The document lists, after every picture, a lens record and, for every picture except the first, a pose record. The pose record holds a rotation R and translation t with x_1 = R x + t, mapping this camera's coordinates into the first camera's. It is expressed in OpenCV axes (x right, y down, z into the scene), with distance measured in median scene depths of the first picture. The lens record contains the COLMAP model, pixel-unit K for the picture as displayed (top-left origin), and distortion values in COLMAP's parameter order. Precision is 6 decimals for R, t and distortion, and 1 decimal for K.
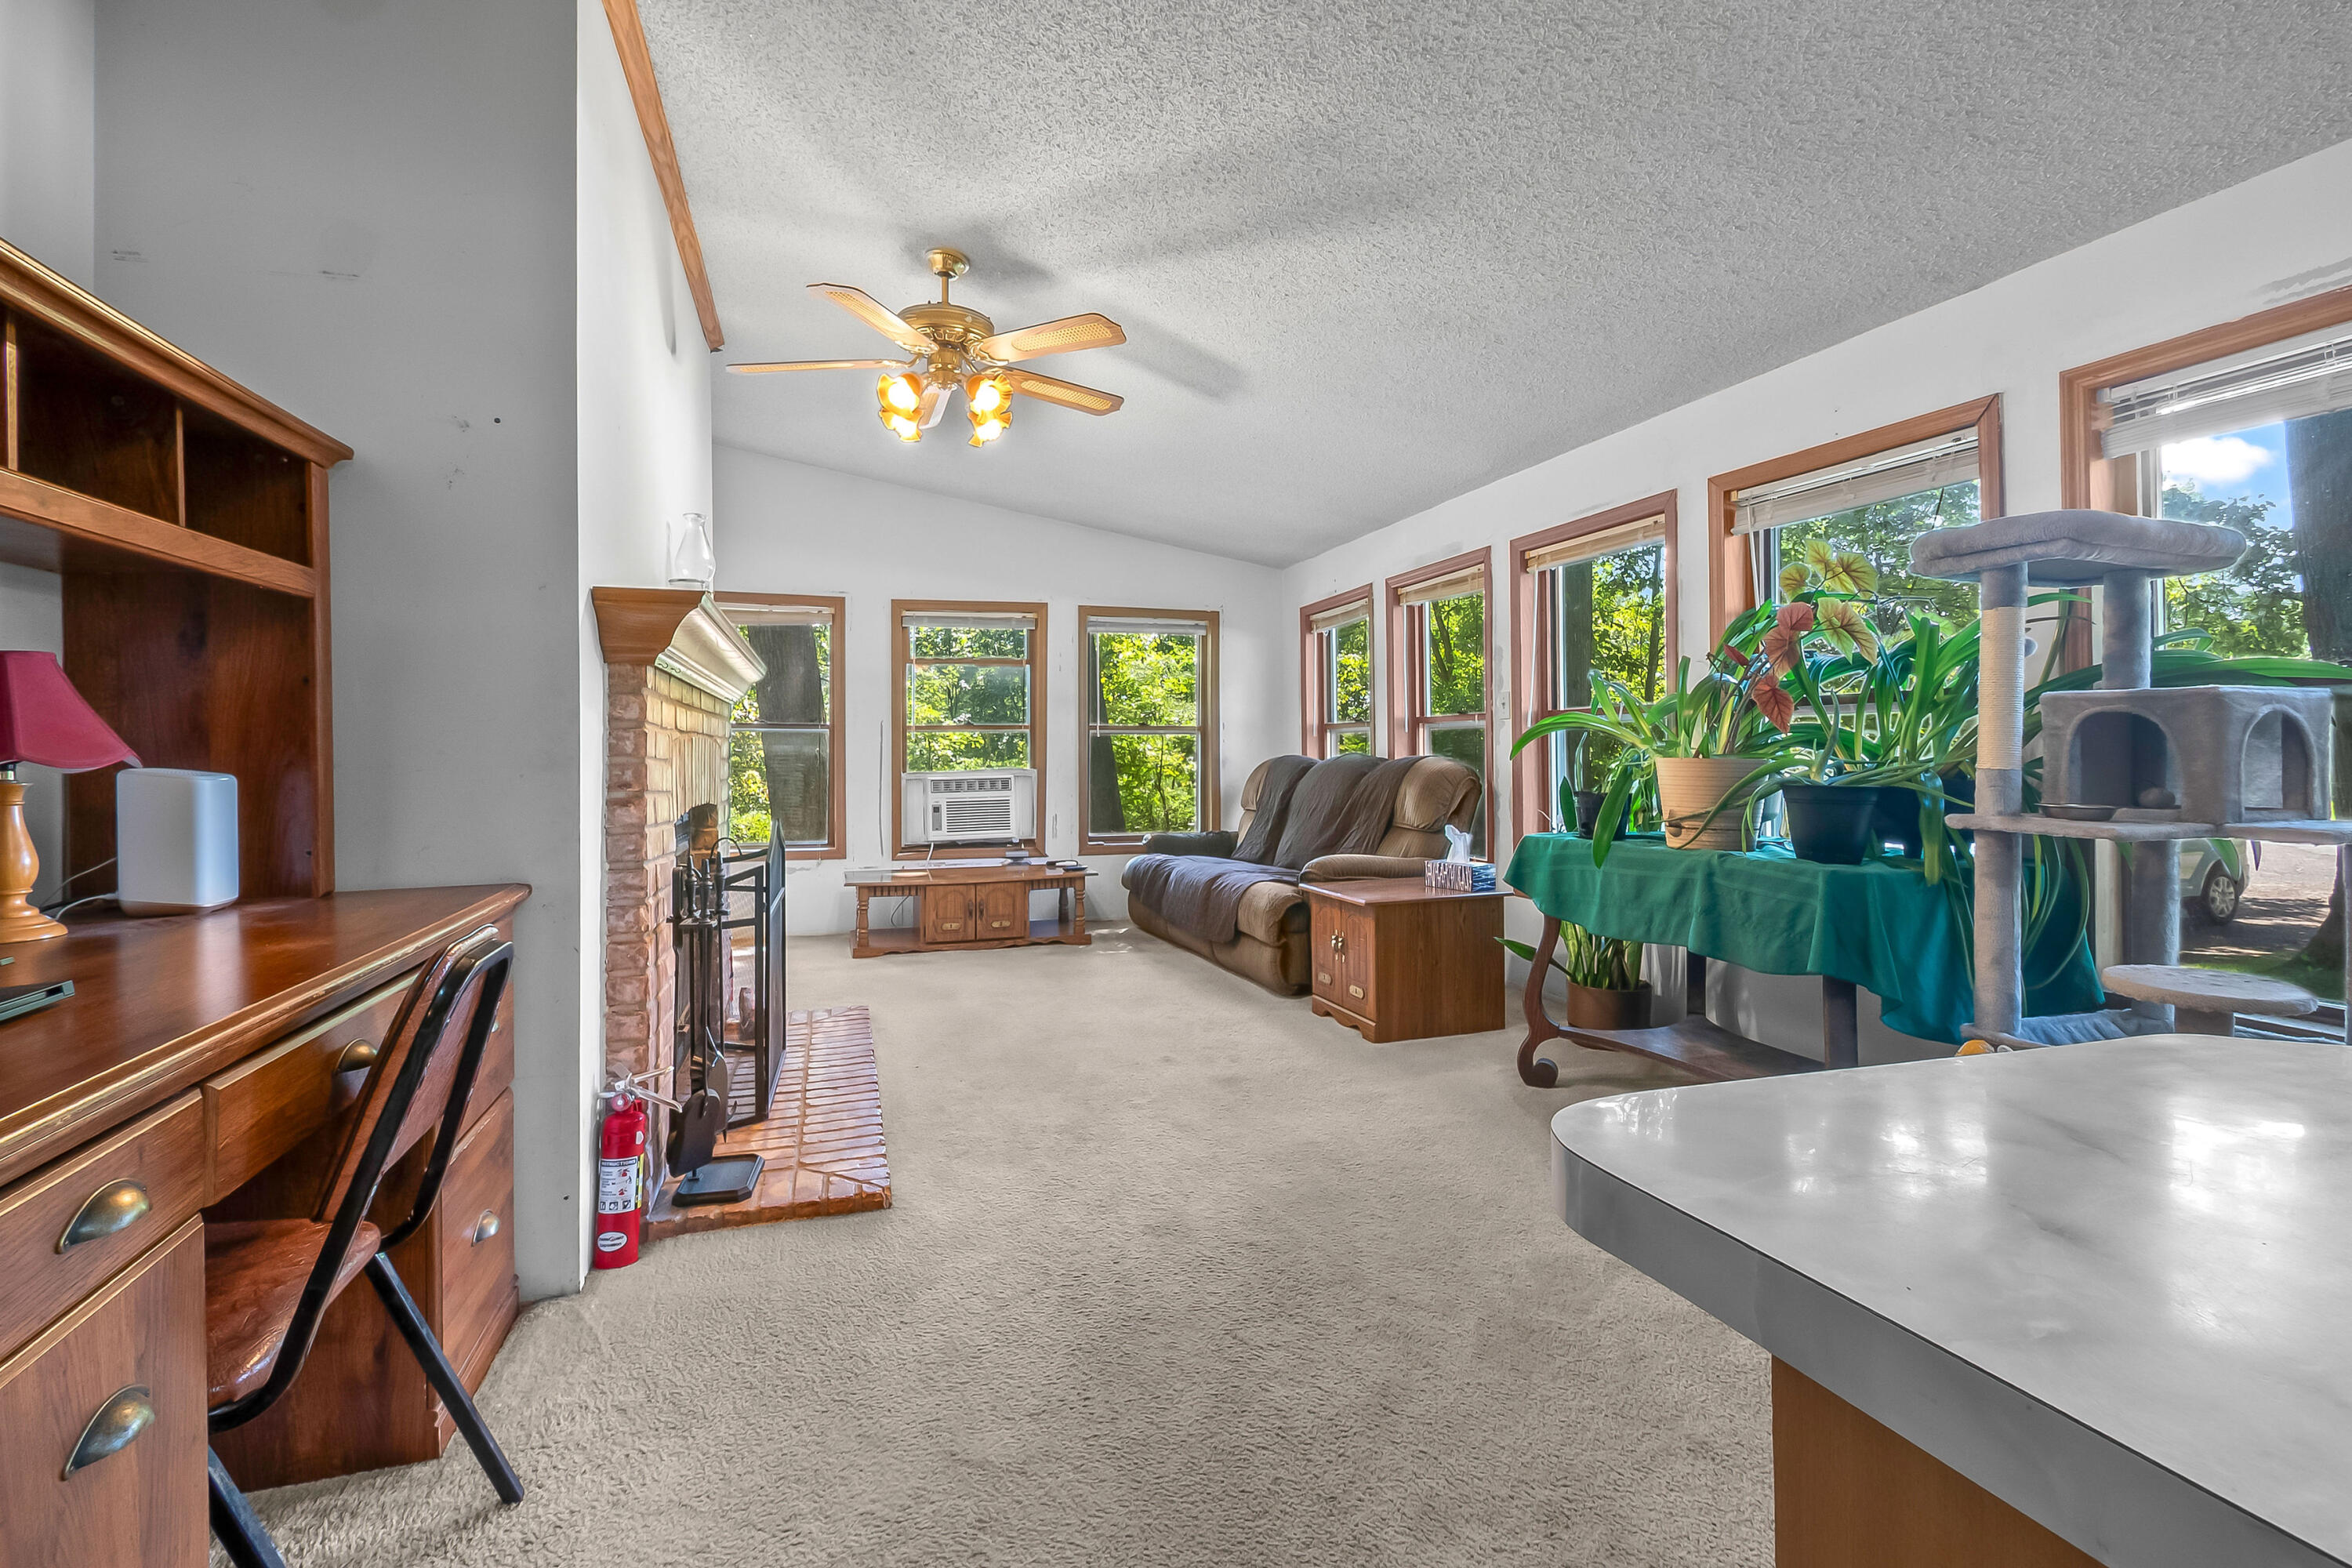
lens RADIAL K [[1066.3, 0, 1184.4], [0, 1066.3, 752.8], [0, 0, 1]] dist [0.000571, -0.004093]
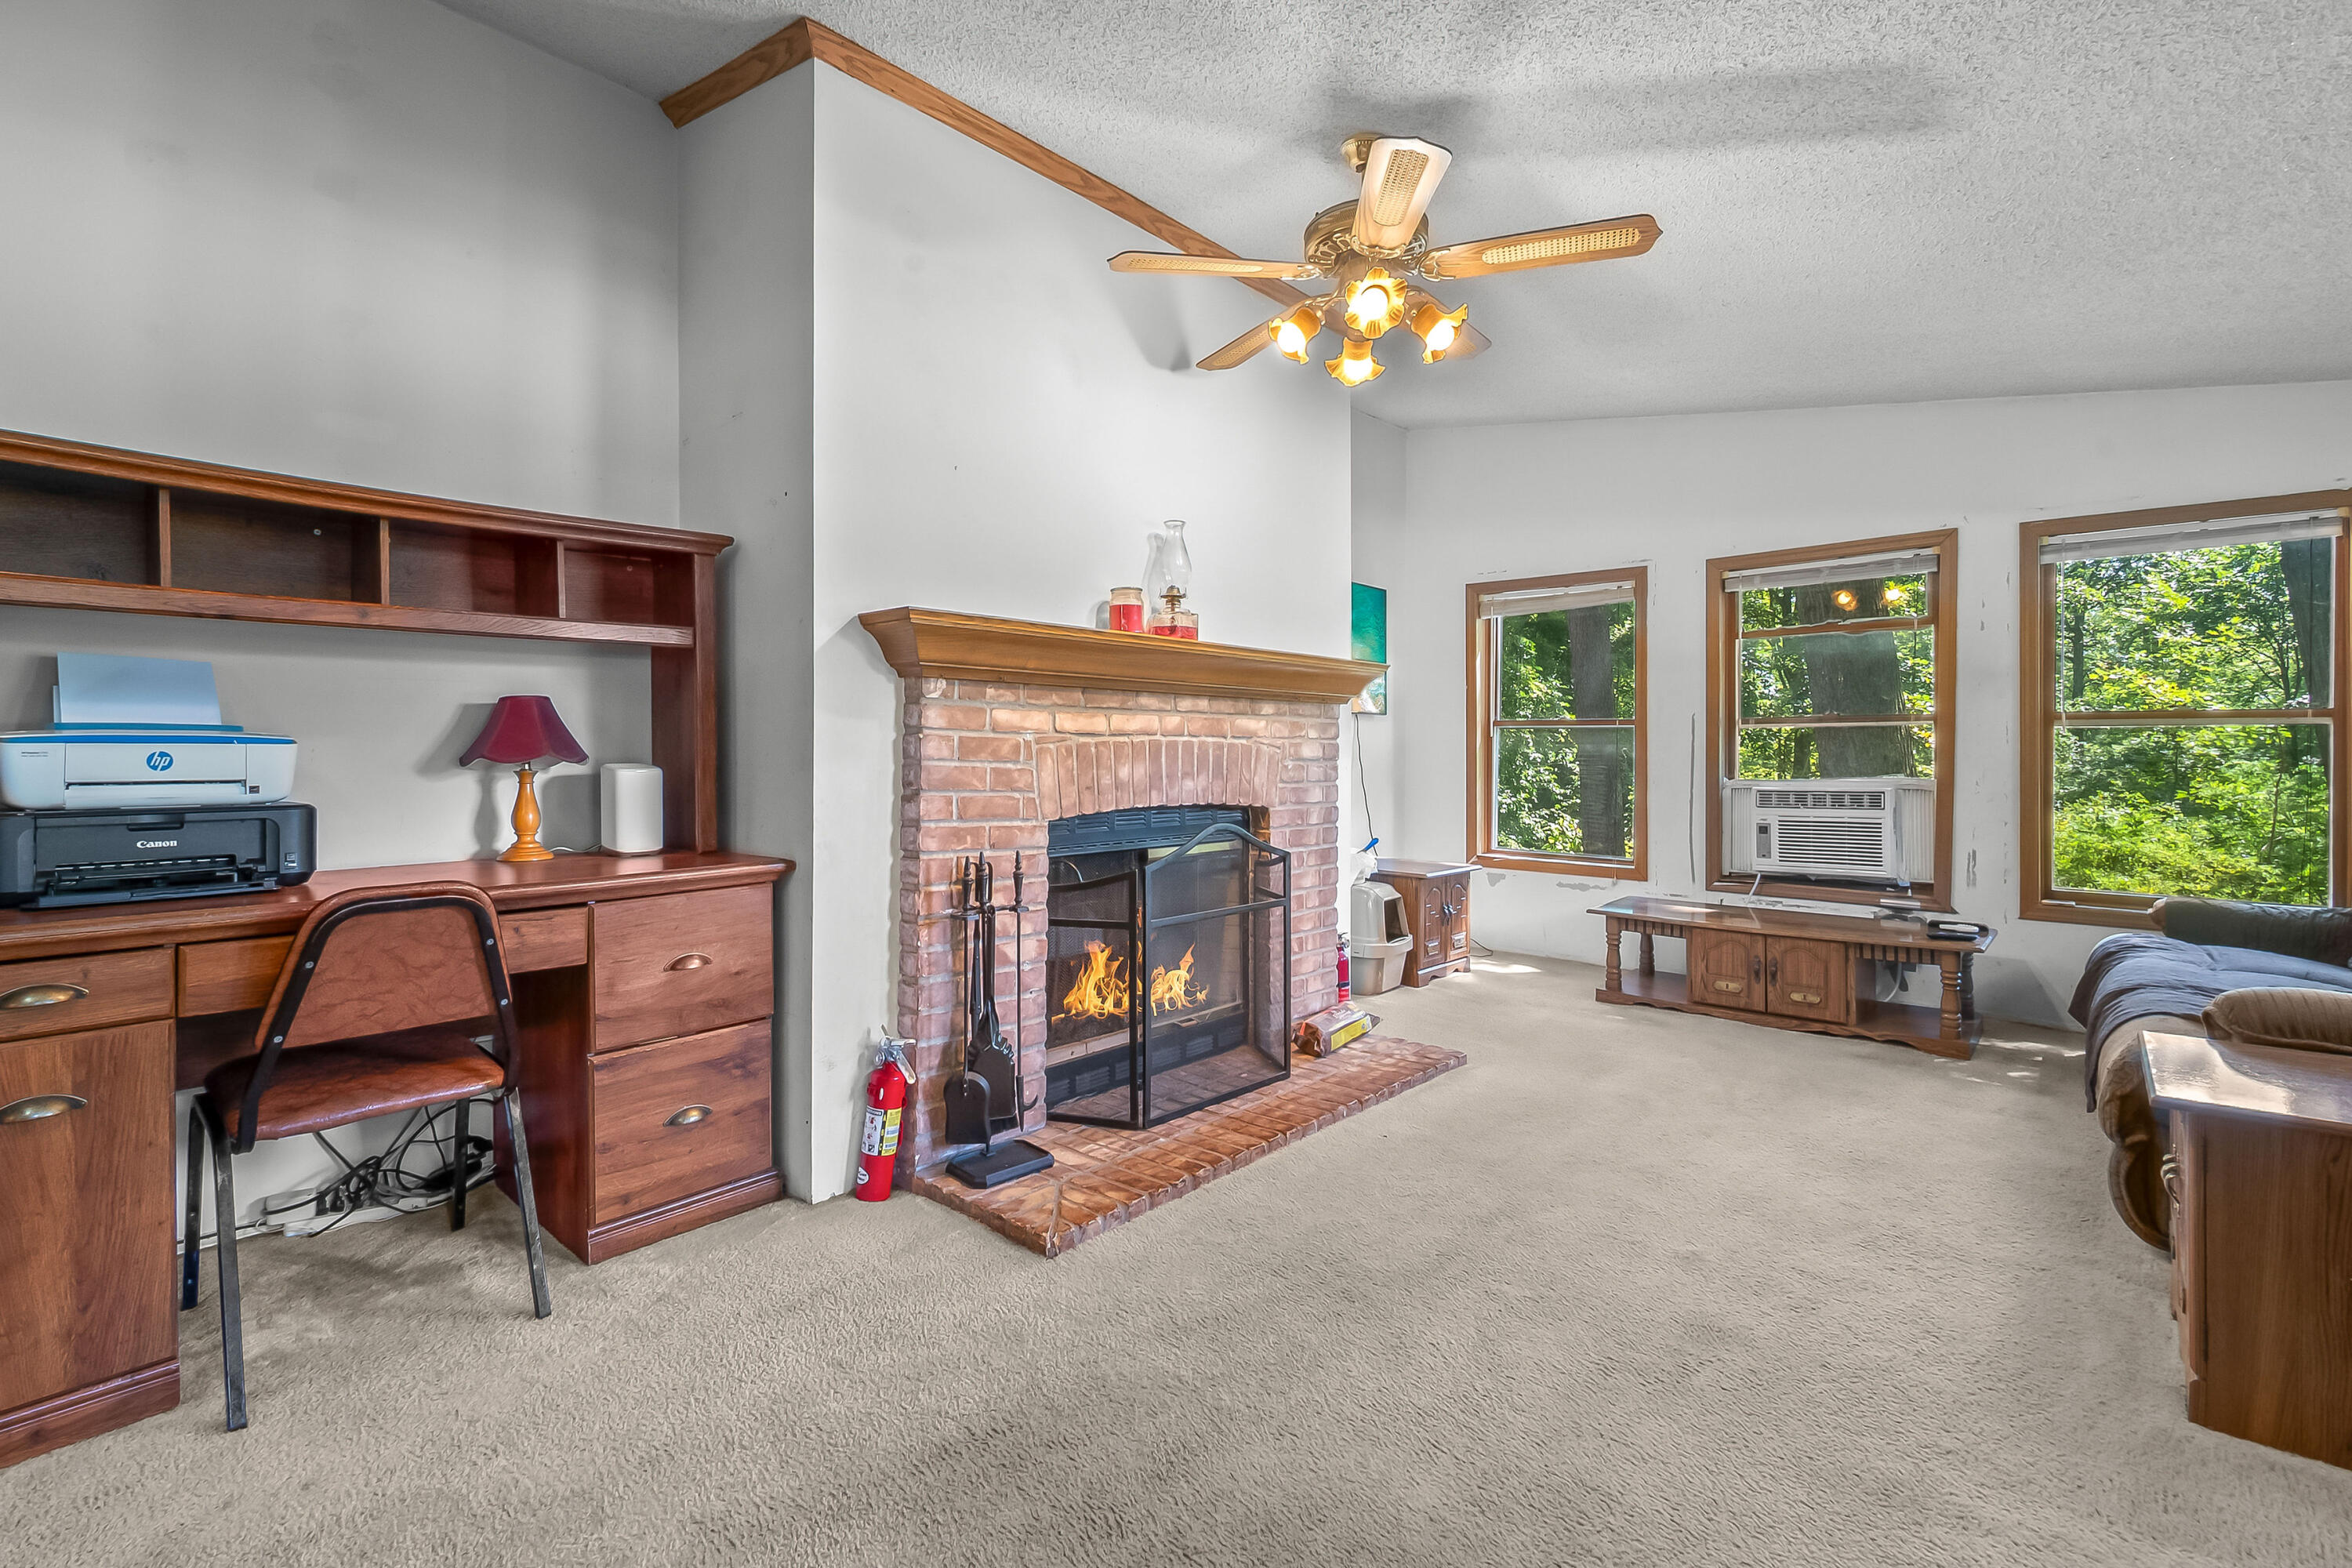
lens RADIAL K [[1066.3, 0, 1114.7], [0, 1066.3, 748.0], [0, 0, 1]] dist [0.000571, -0.004093]
pose [[0.472529, 0.004683, -0.881303, 0.231598], [-0.004936, 0.999984, 0.002666, -0.004618], [0.881301, 0.003091, 0.472545, 0.260270]]
